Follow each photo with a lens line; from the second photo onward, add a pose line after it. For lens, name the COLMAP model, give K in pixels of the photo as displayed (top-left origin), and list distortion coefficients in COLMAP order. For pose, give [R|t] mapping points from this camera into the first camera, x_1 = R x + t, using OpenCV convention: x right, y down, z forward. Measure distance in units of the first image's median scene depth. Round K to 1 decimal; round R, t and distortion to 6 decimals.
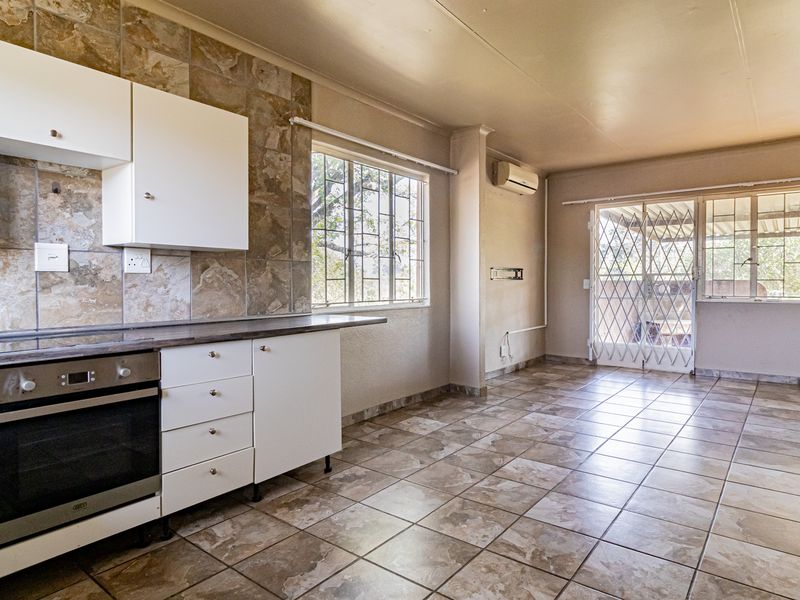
lens RADIAL K [[484.8, 0, 409.2], [0, 484.8, 295.5], [0, 0, 1]] dist [0.003422, 0.001097]
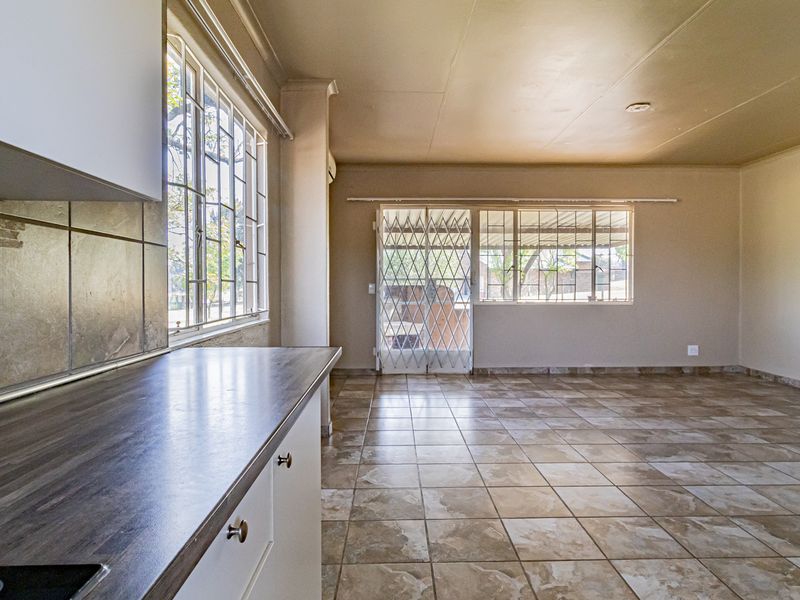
lens RADIAL K [[484.8, 0, 409.2], [0, 484.8, 295.5], [0, 0, 1]] dist [0.003422, 0.001097]
pose [[0.767535, -0.007452, 0.640964, -0.240781], [0.011548, 0.999931, -0.002204, -0.010303], [-0.640903, 0.009094, 0.767568, 0.329669]]
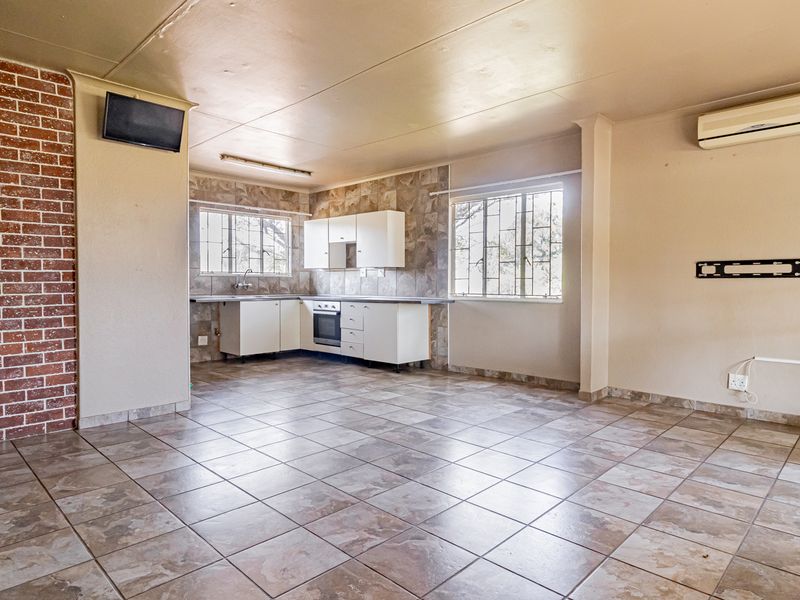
lens RADIAL K [[484.8, 0, 409.2], [0, 484.8, 295.5], [0, 0, 1]] dist [0.003422, 0.001097]
pose [[-0.079061, 0.033690, -0.996300, 1.125712], [-0.028857, 0.998933, 0.036068, -0.024183], [0.996452, 0.031602, -0.078004, 0.729553]]
